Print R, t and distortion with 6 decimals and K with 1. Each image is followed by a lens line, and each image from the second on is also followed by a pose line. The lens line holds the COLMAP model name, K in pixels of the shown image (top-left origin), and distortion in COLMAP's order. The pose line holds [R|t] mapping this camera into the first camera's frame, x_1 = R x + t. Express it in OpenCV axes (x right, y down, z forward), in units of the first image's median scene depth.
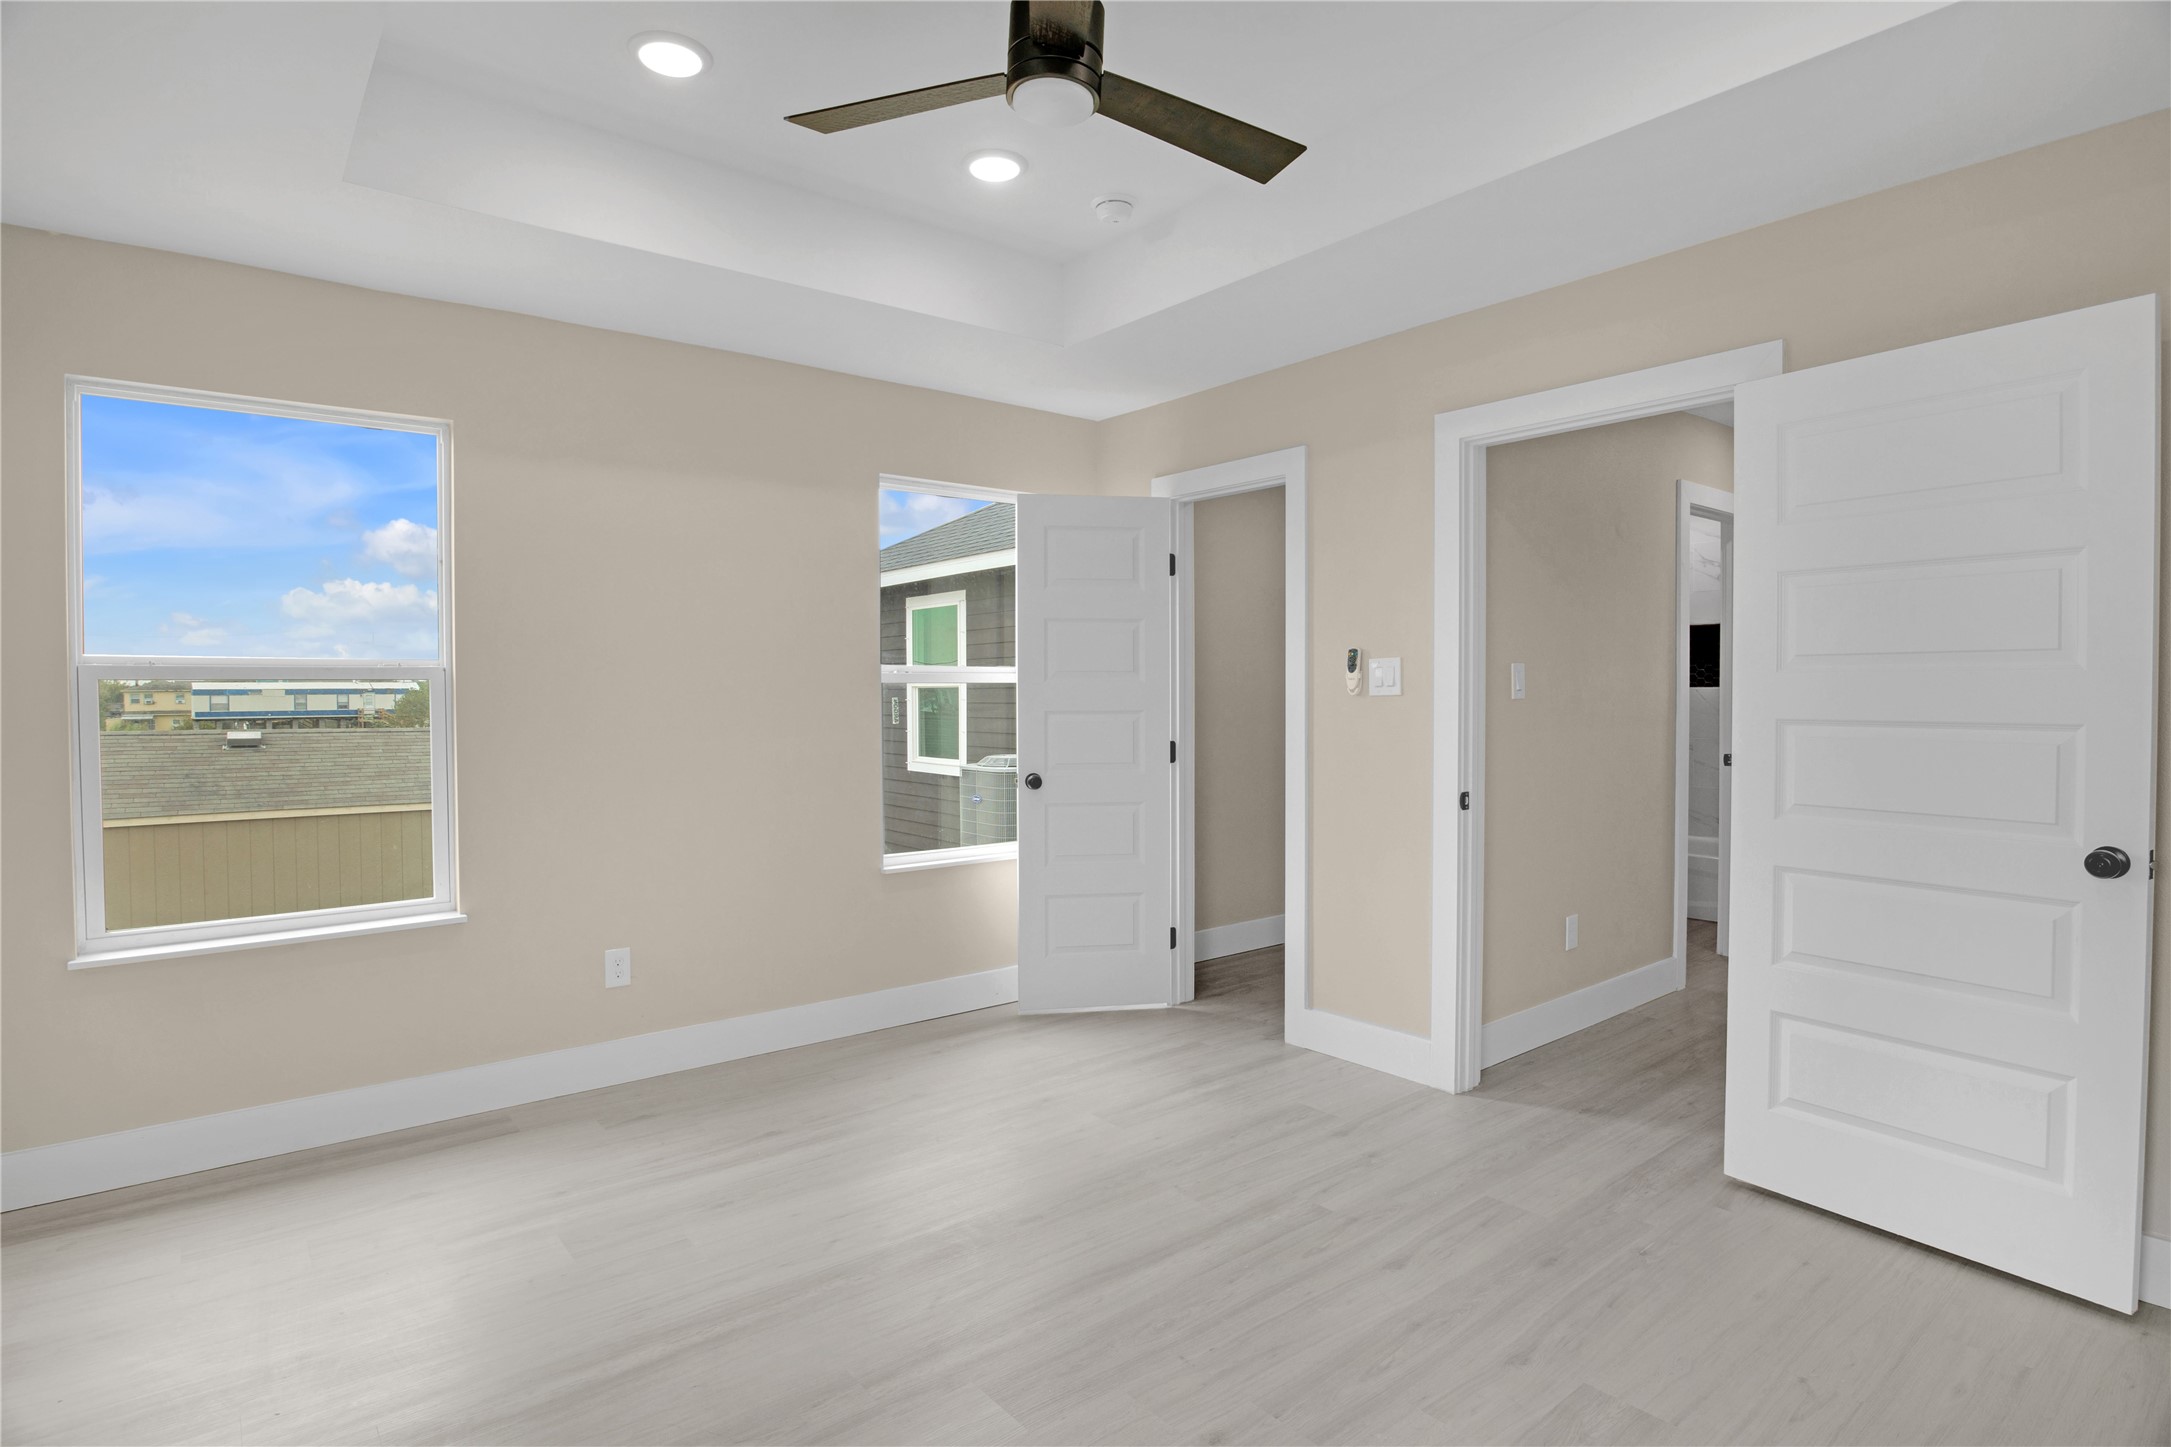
lens RADIAL K [[1110.6, 0, 1085.5], [0, 1110.6, 723.5], [0, 0, 1]] dist [-0.001710, 0.000595]
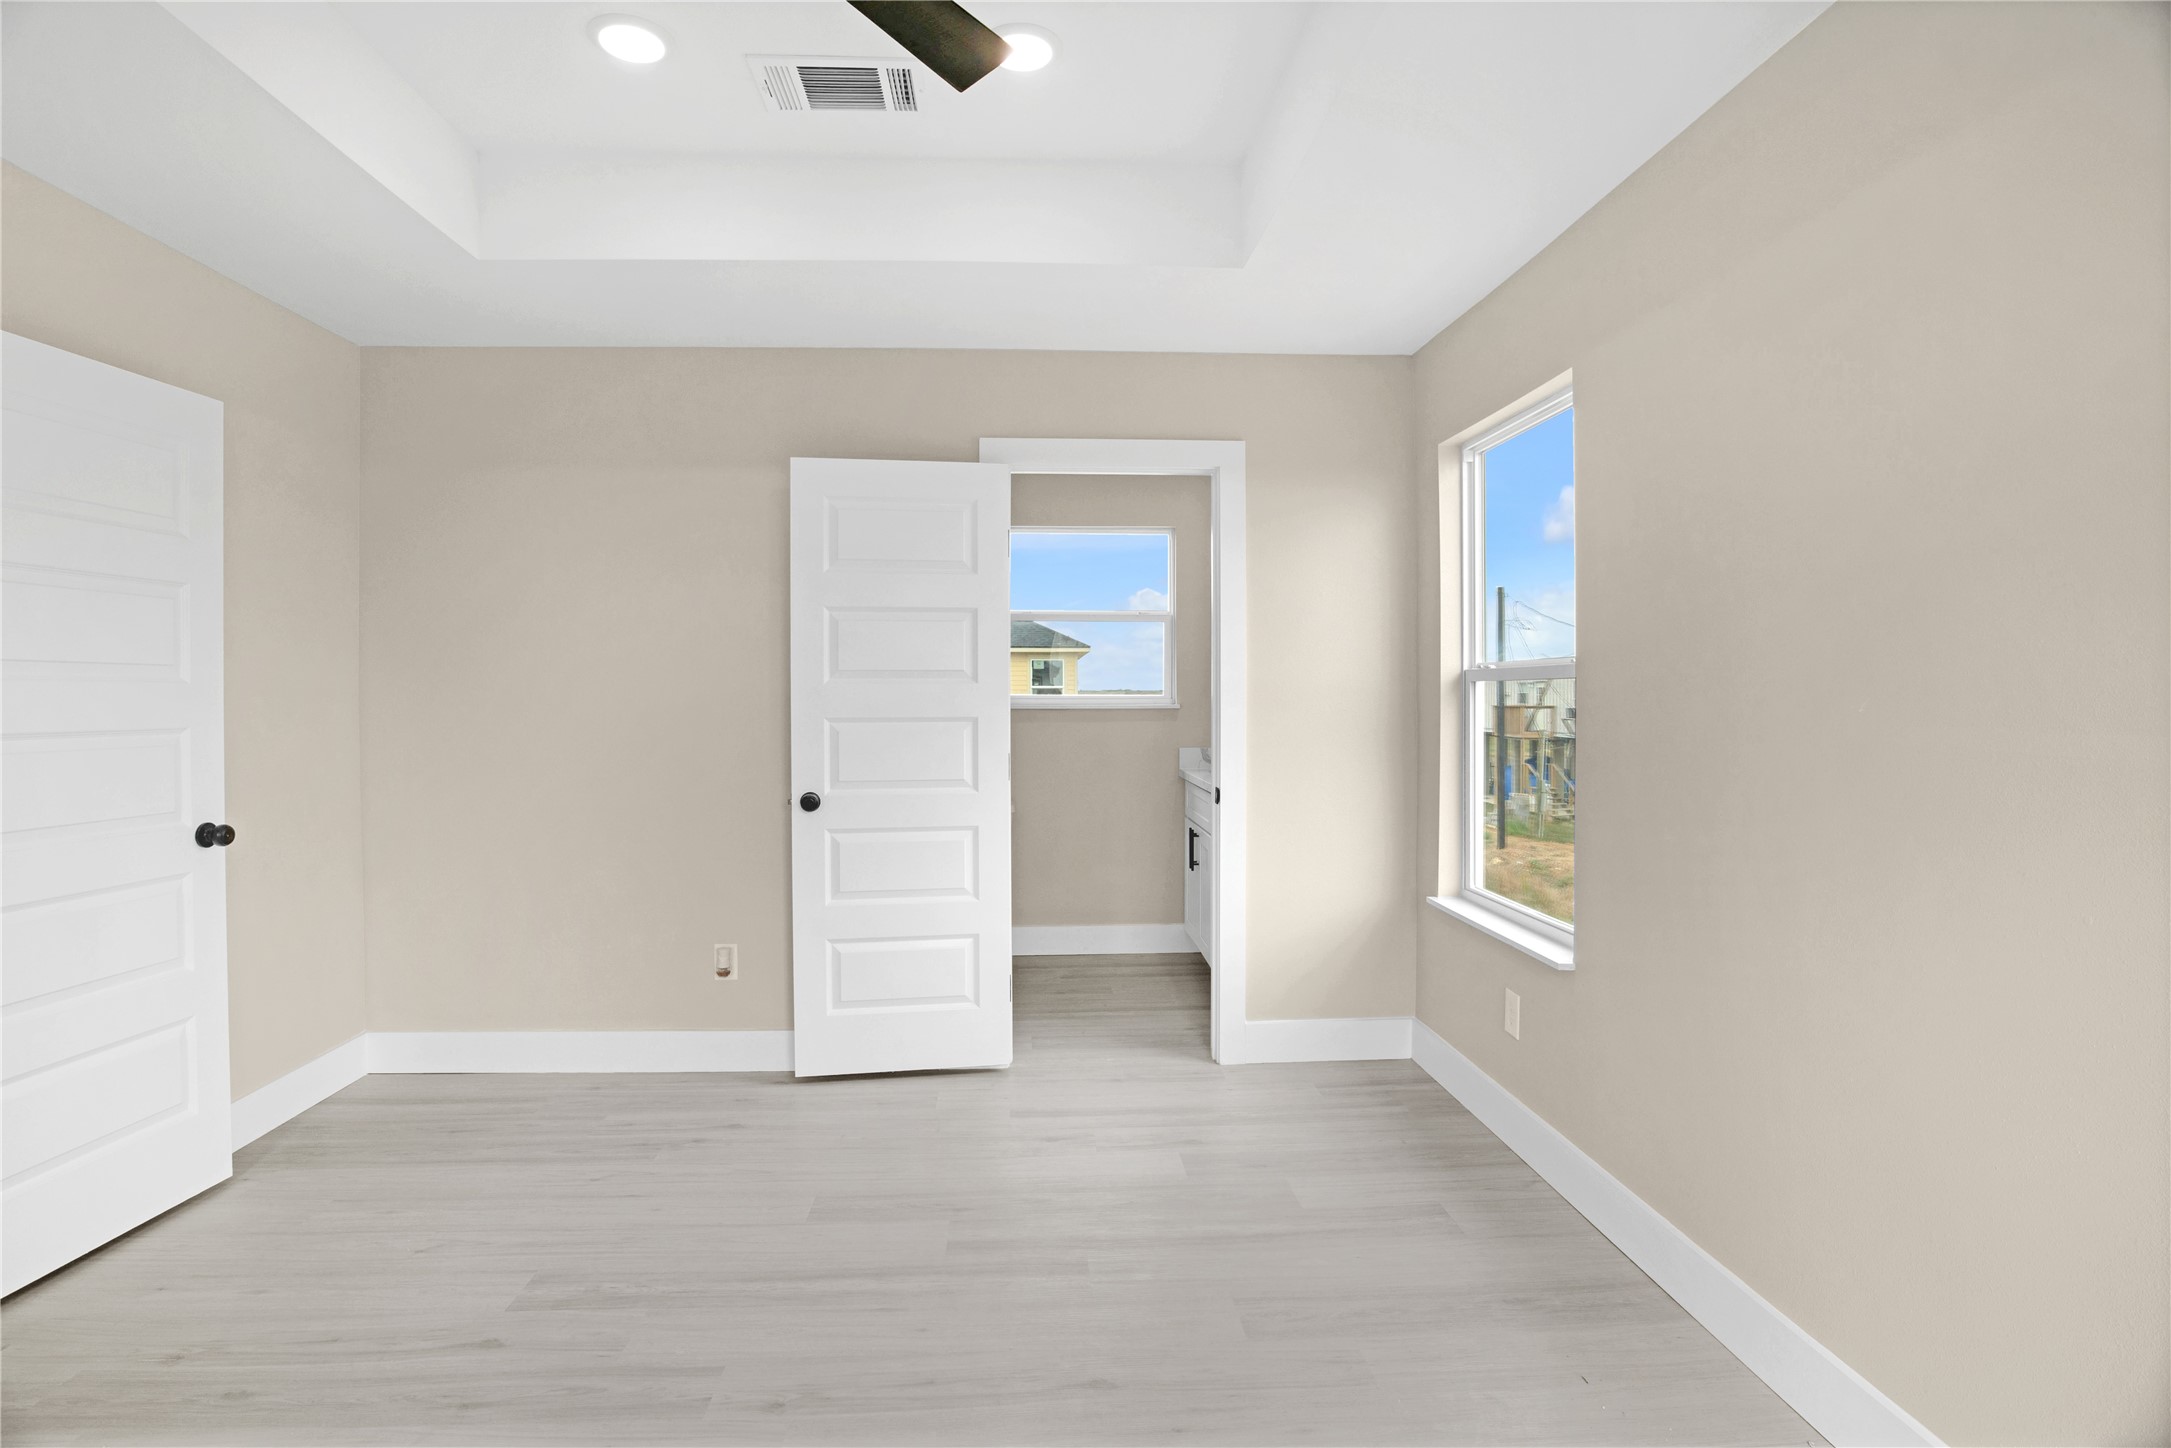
lens RADIAL K [[1112.1, 0, 1088.7], [0, 1112.1, 715.5], [0, 0, 1]] dist [-0.025609, 0.000490]
pose [[-0.807974, -0.003346, 0.589208, -0.366145], [0.025350, 0.998861, 0.040435, -0.021094], [-0.588672, 0.047607, -0.806969, 0.819642]]
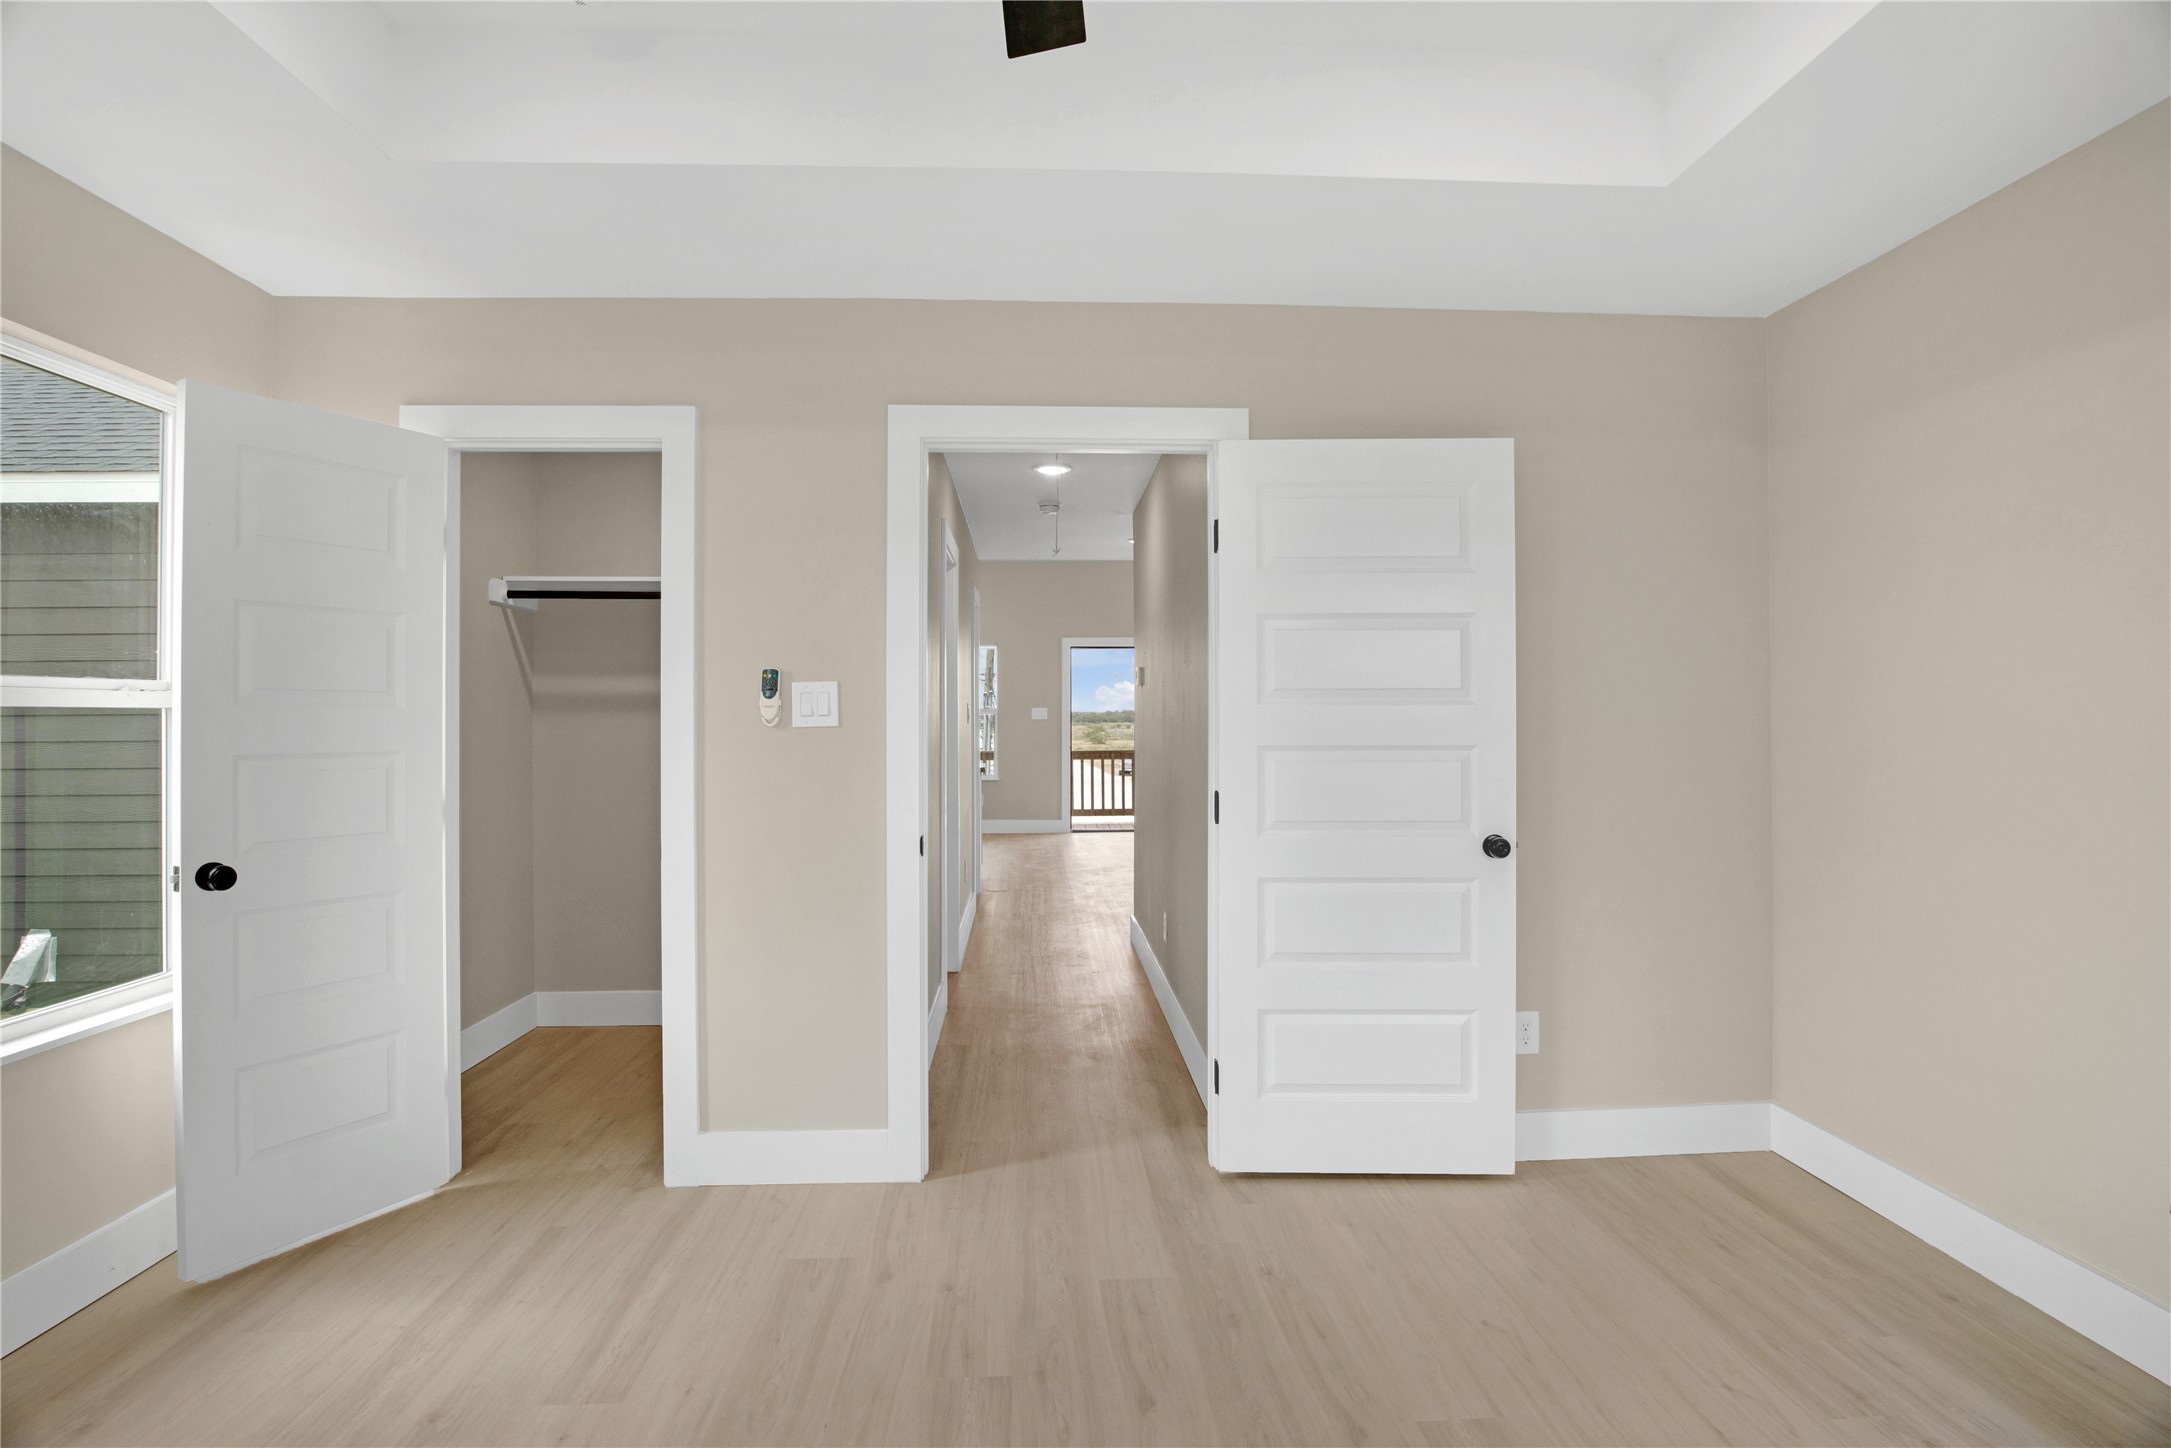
lens RADIAL K [[1112.1, 0, 1088.7], [0, 1112.1, 715.5], [0, 0, 1]] dist [-0.025609, 0.000490]
pose [[0.597450, 0.005273, 0.801889, -0.272319], [0.024862, 0.999376, -0.025095, -0.007796], [-0.801520, 0.034930, 0.596946, 0.339233]]
